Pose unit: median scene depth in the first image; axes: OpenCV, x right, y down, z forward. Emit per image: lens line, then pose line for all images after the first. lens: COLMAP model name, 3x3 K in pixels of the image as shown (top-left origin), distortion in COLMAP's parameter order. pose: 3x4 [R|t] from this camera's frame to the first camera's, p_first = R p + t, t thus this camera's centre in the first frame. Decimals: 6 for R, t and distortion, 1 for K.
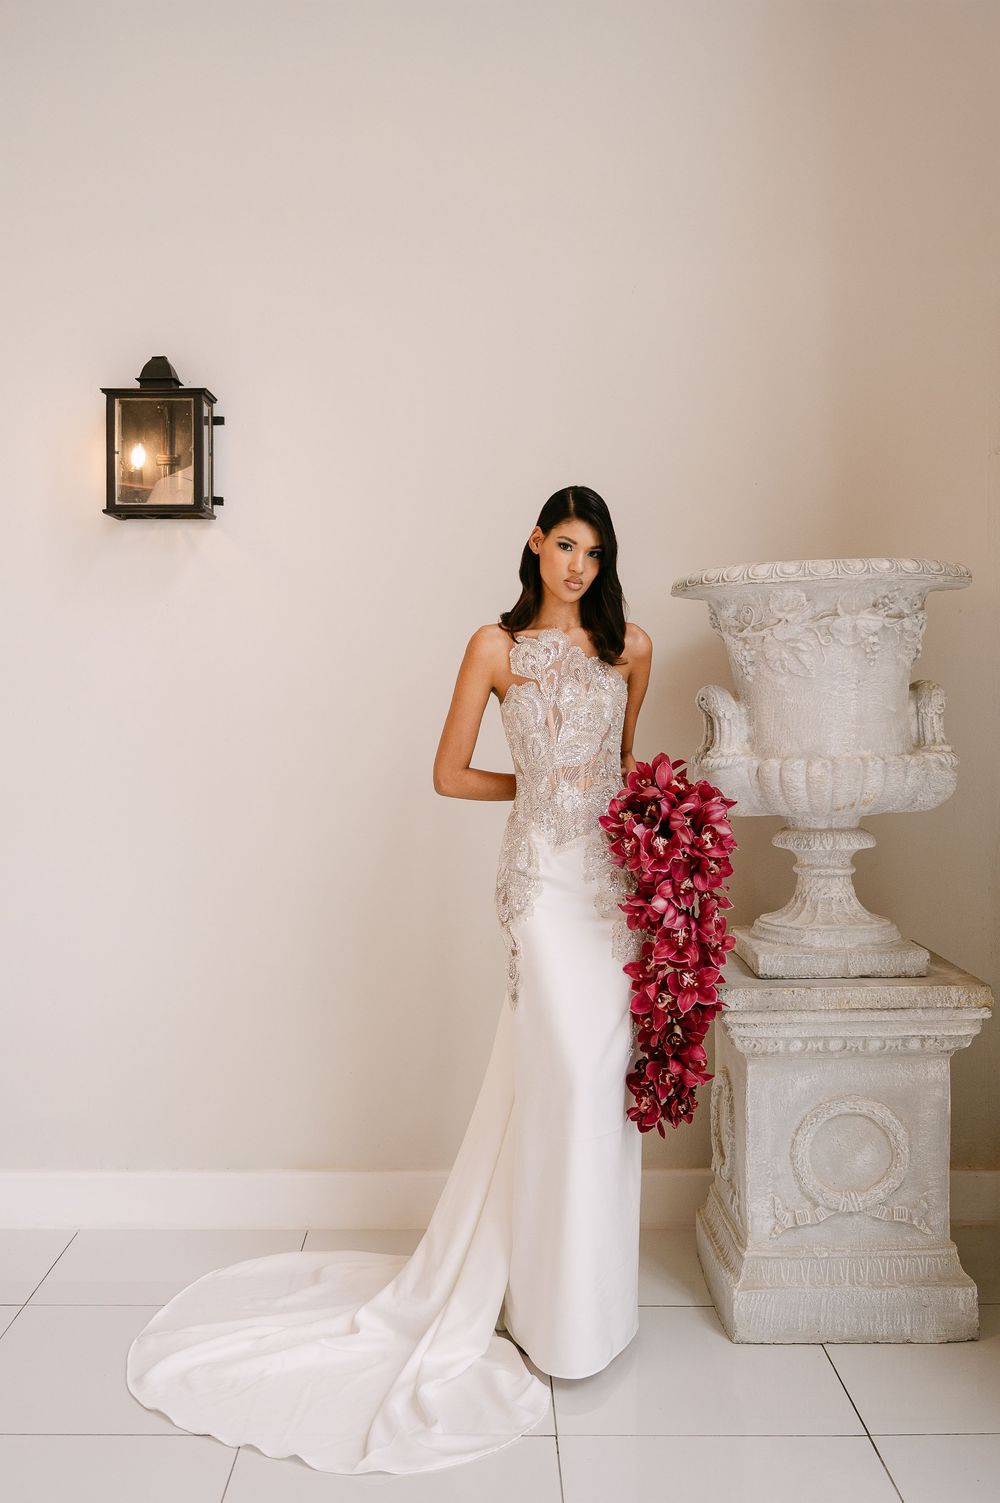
lens RADIAL K [[1506.6, 0, 477.4], [0, 1506.6, 719.3], [0, 0, 1]] dist [0.000324, 0.002737]
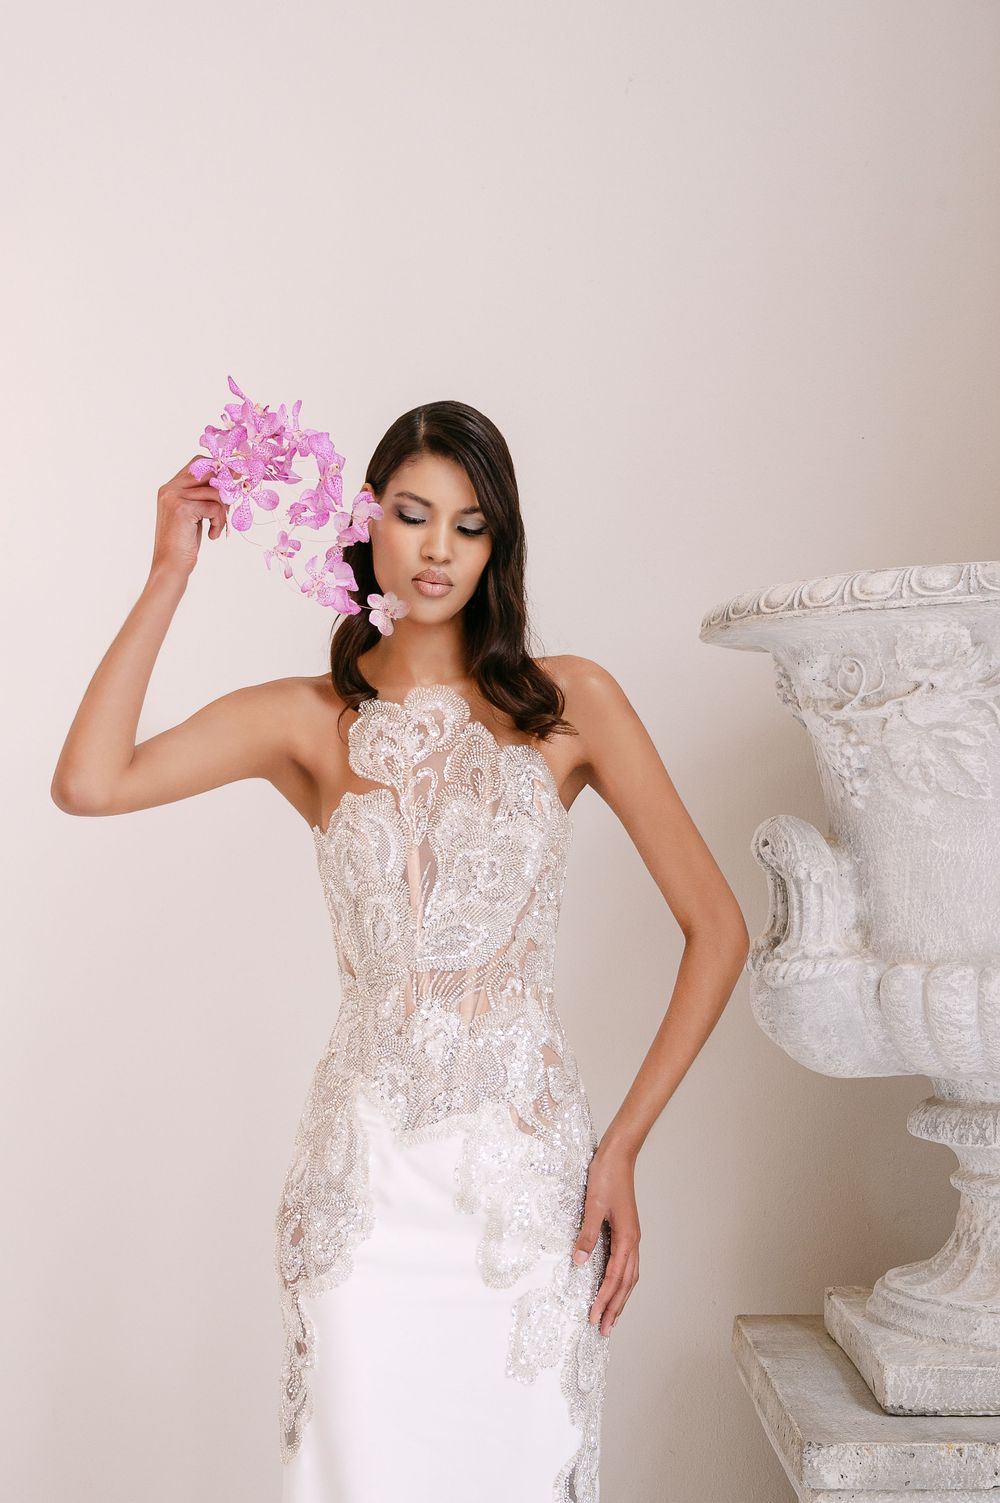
lens RADIAL K [[2168.4, 0, 298.0], [0, 2168.4, 702.1], [0, 0, 1]] dist [-0.014583, -0.012190]
pose [[0.997881, -0.002076, -0.065038, 0.042311], [-0.002923, 0.997051, -0.076682, -0.004498], [0.065005, 0.076709, 0.994932, 0.272736]]
